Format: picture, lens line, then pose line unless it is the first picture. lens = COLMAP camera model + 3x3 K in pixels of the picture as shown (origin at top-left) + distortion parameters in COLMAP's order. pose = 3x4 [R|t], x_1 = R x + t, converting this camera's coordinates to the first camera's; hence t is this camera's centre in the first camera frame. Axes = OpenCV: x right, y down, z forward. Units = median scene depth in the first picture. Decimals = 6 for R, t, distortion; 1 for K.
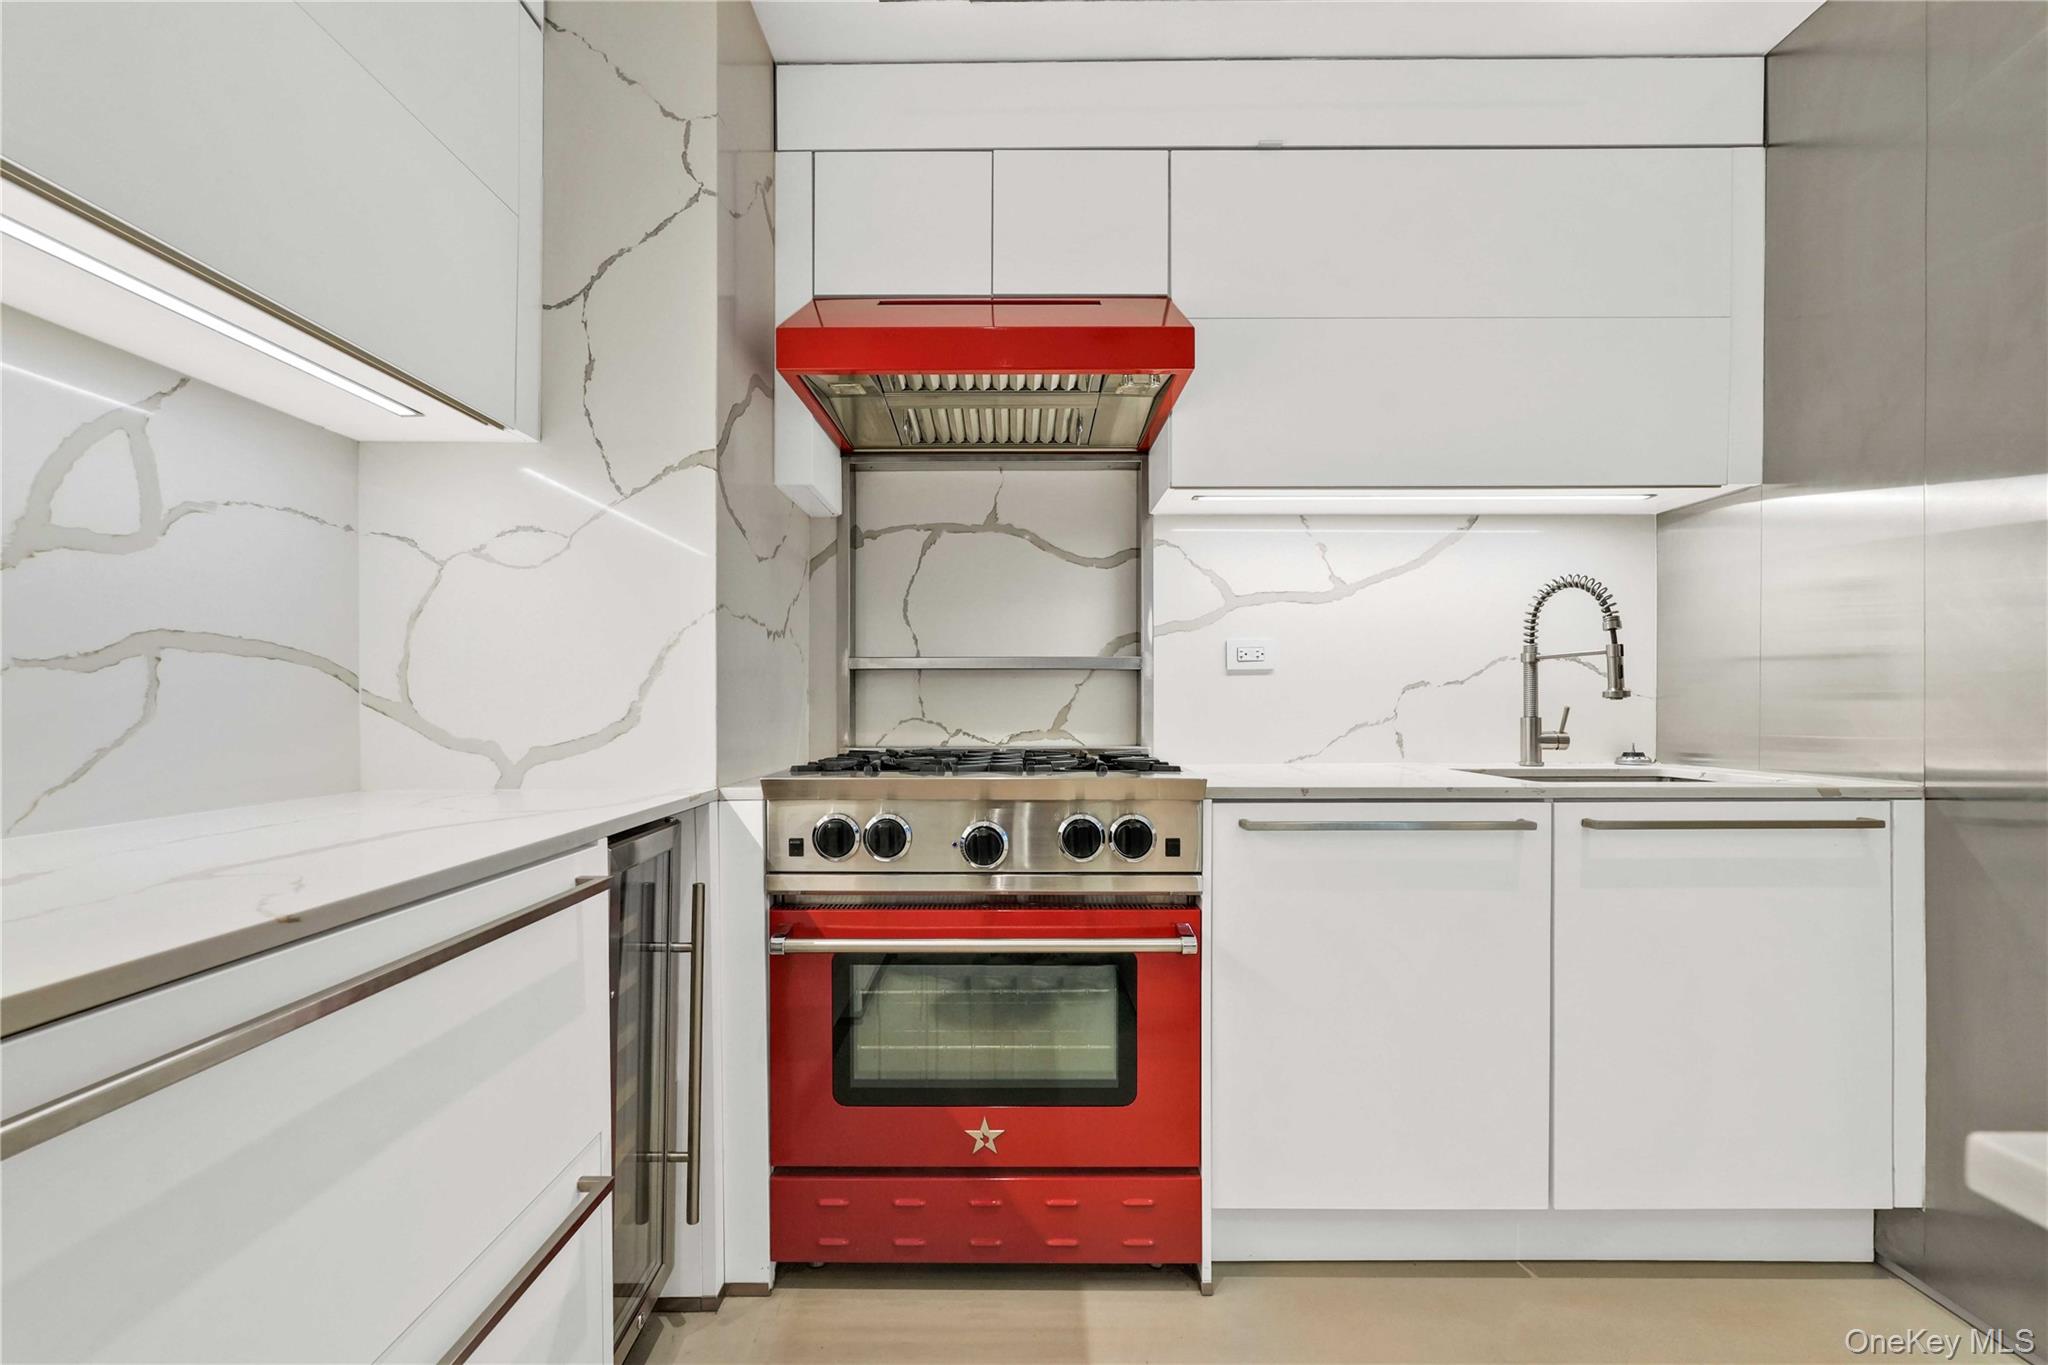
lens RADIAL K [[916.0, 0, 1007.8], [0, 916.0, 697.4], [0, 0, 1]] dist [-0.007619, 0.004447]
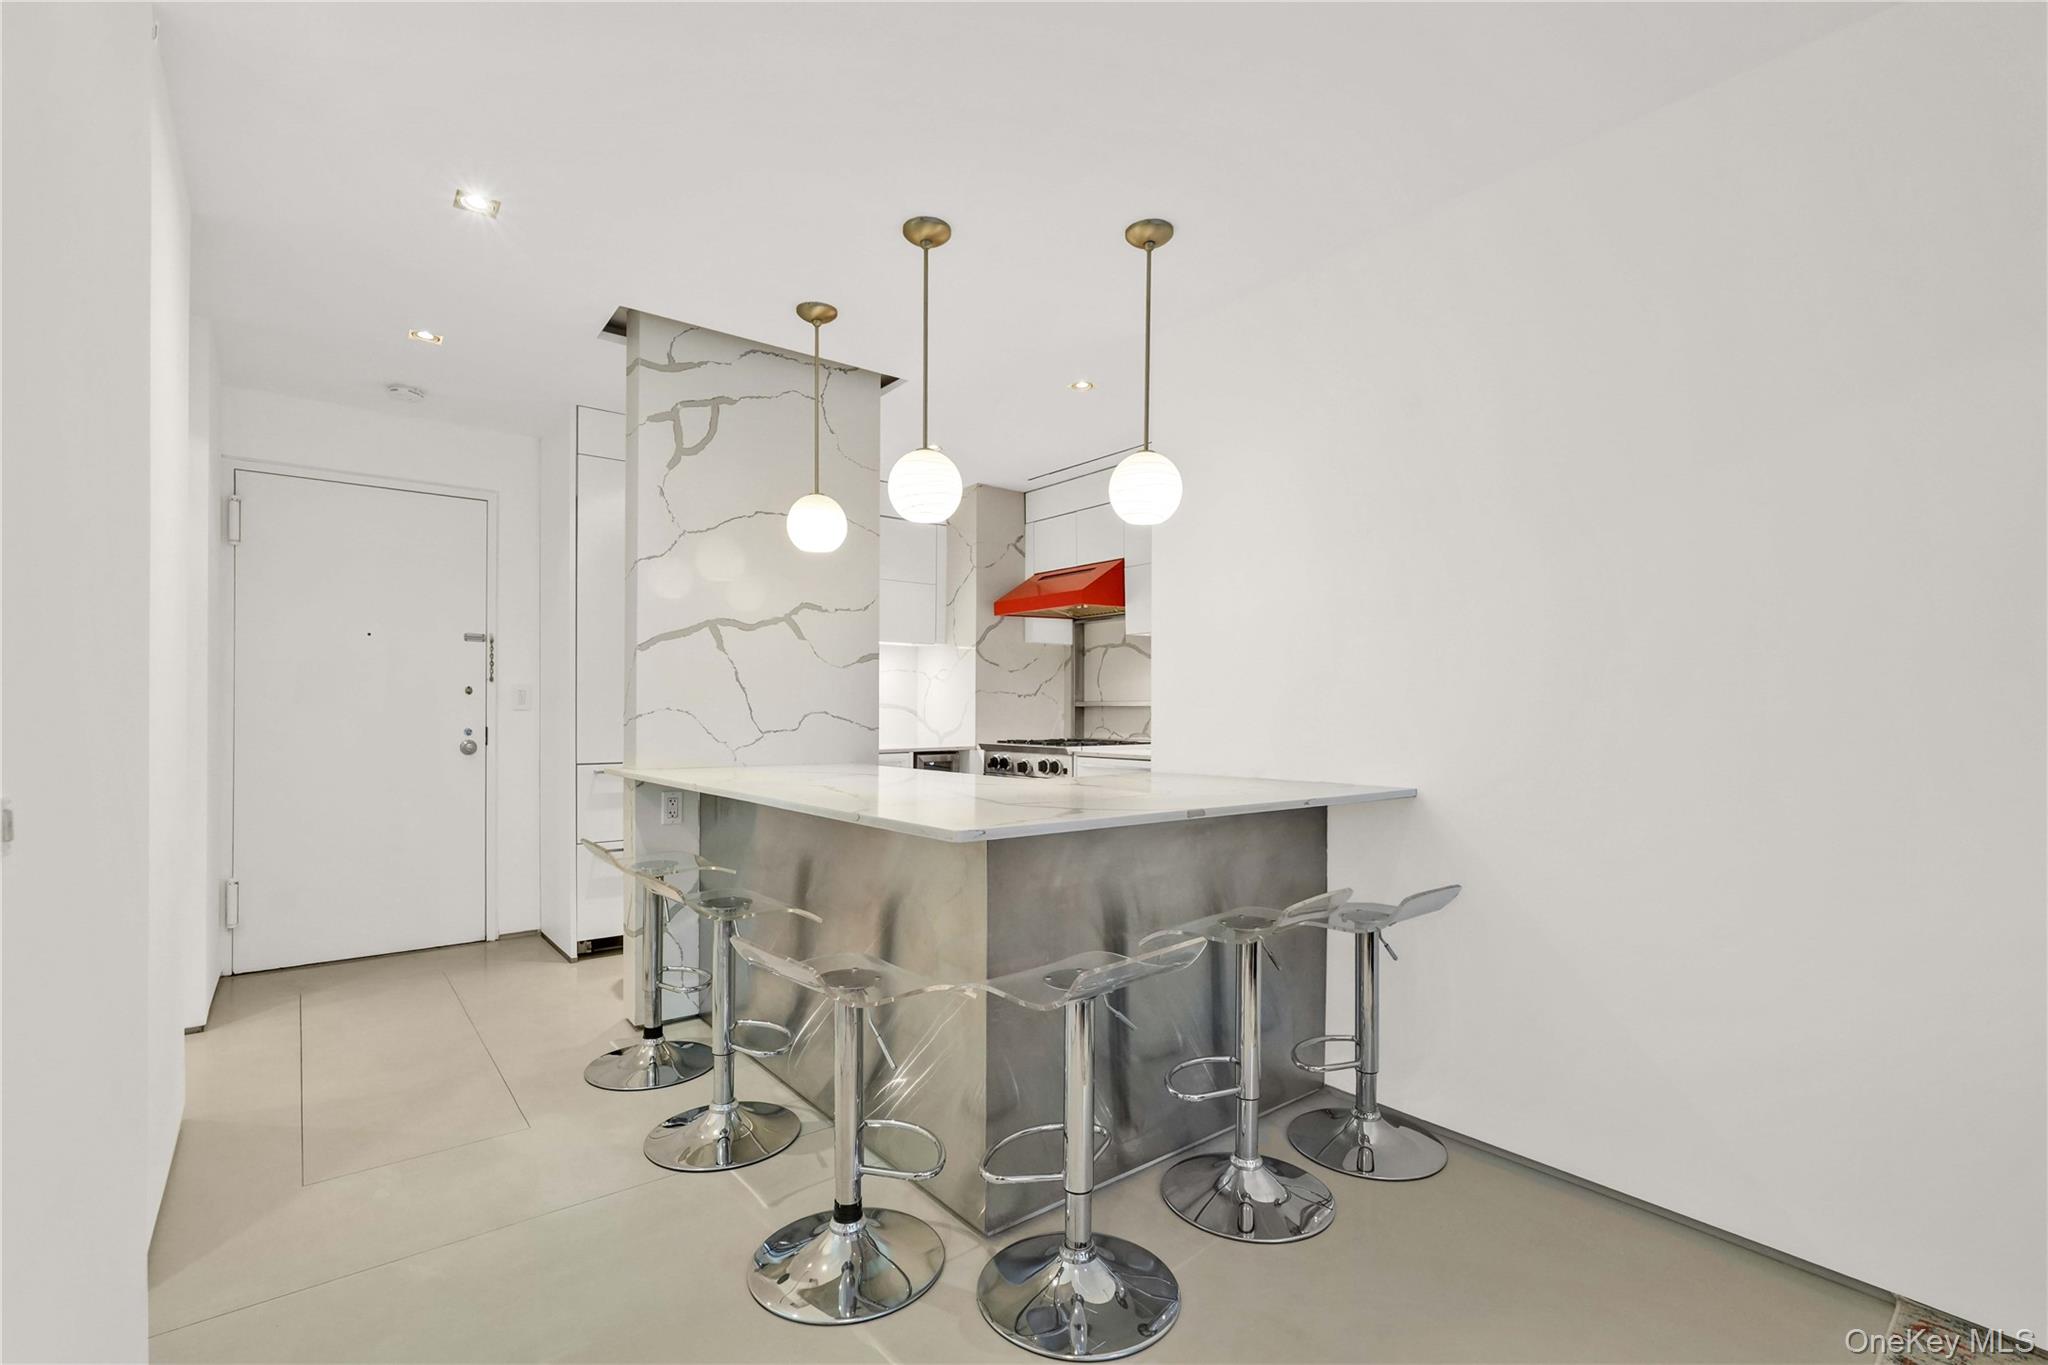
lens RADIAL K [[916.0, 0, 1030.6], [0, 916.0, 700.1], [0, 0, 1]] dist [-0.007619, 0.004447]
pose [[0.622123, -0.008099, -0.782878, 1.939372], [0.003467, 0.999965, -0.007590, -0.033116], [0.782912, 0.002007, 0.622129, -0.737864]]
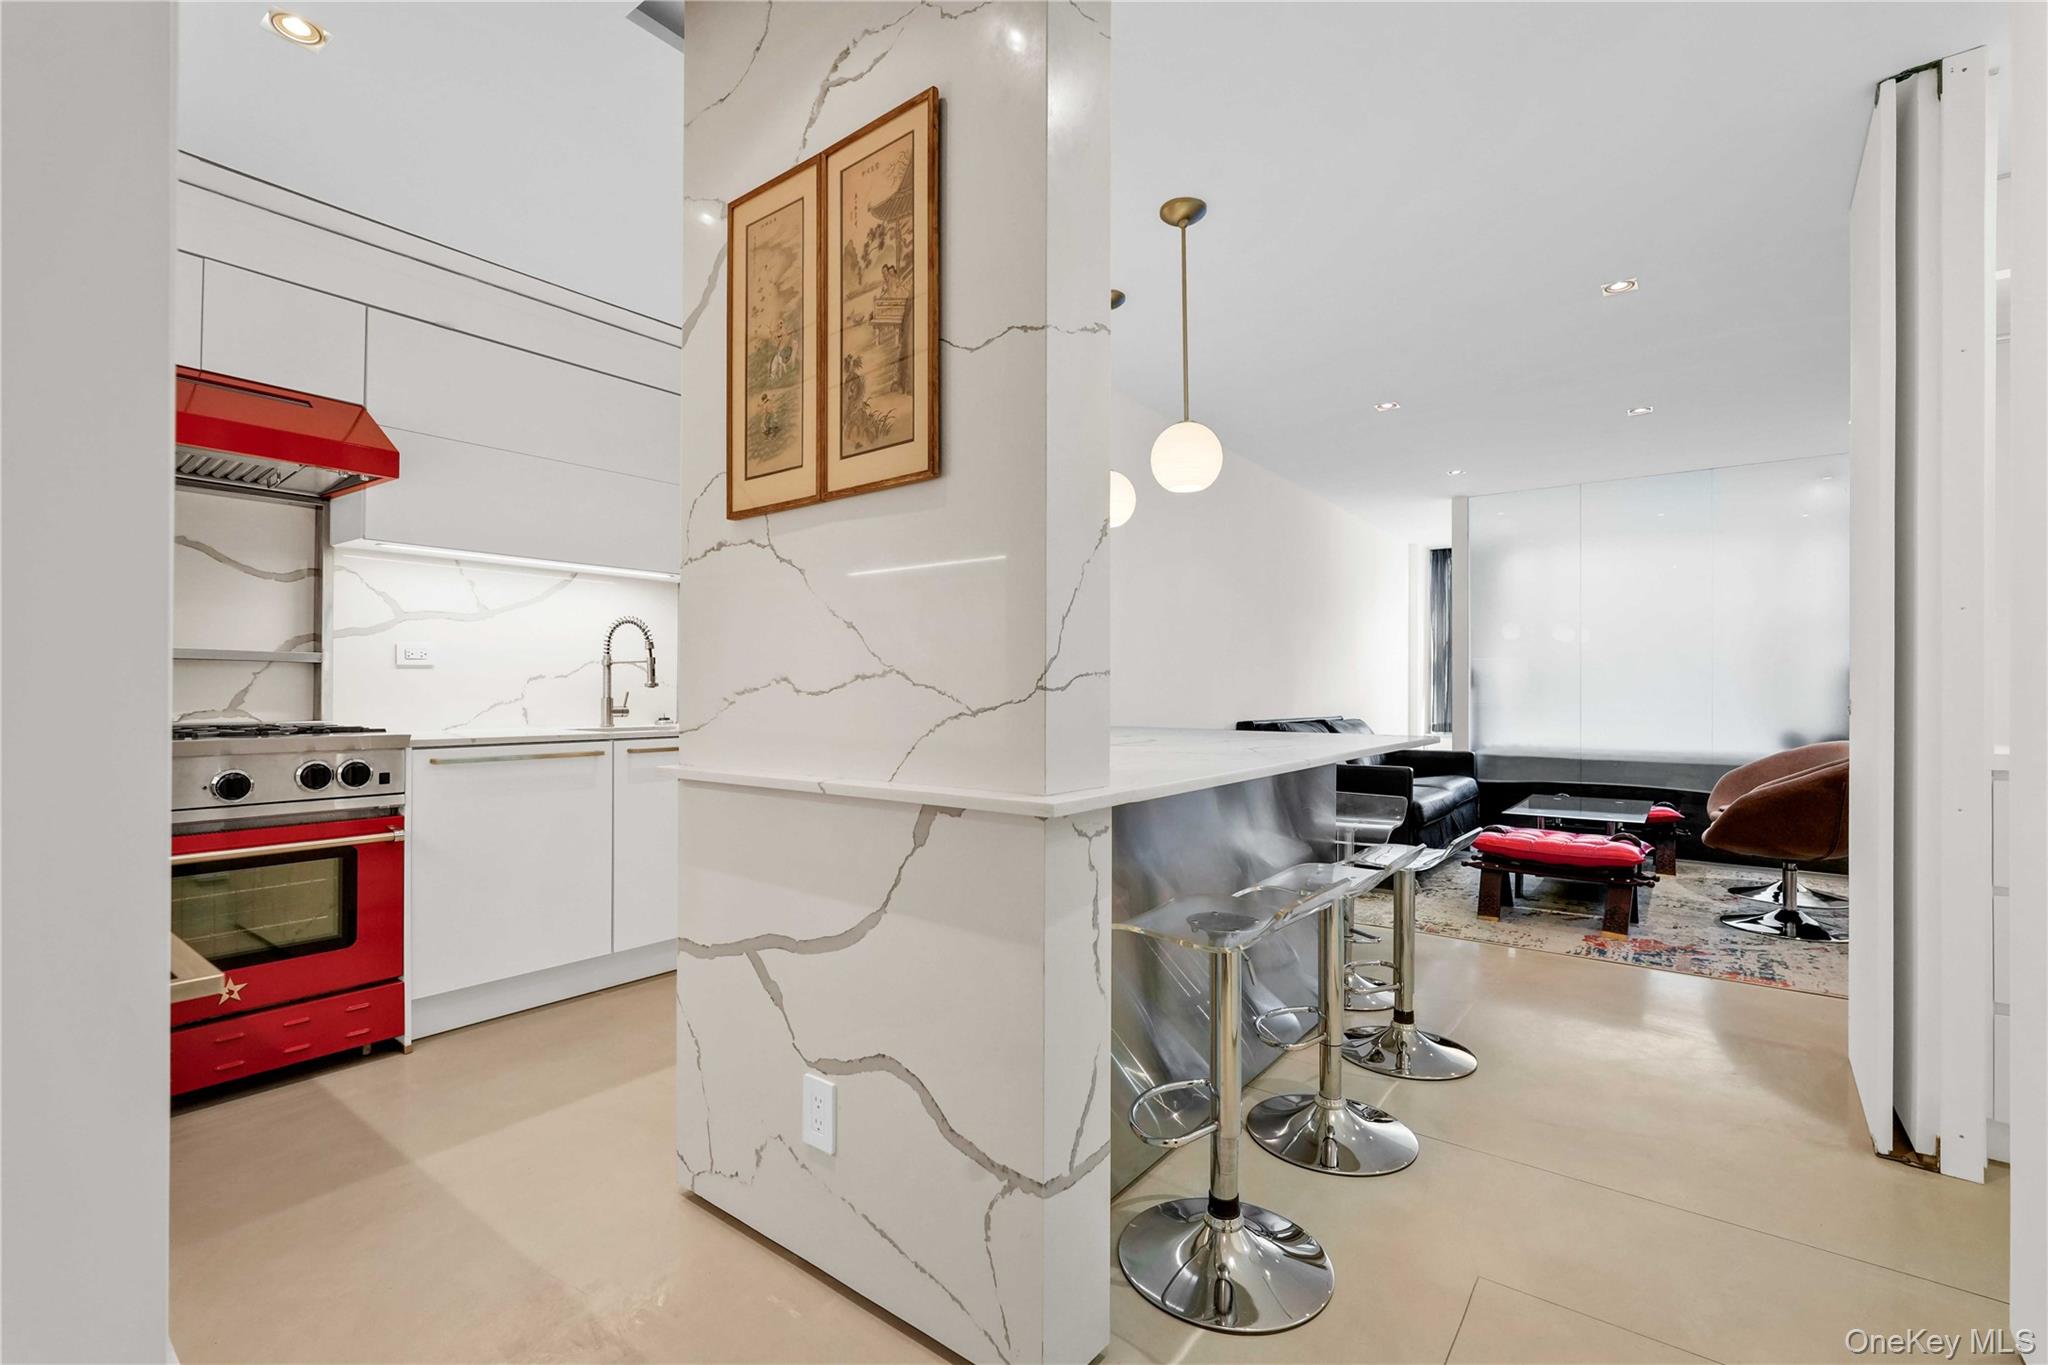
lens RADIAL K [[916.0, 0, 1034.0], [0, 916.0, 695.7], [0, 0, 1]] dist [-0.007619, 0.004447]
pose [[0.593298, -0.000912, 0.804983, -0.330473], [-0.008754, 0.999933, 0.007585, -0.002273], [-0.804936, -0.011547, 0.593250, -0.658849]]
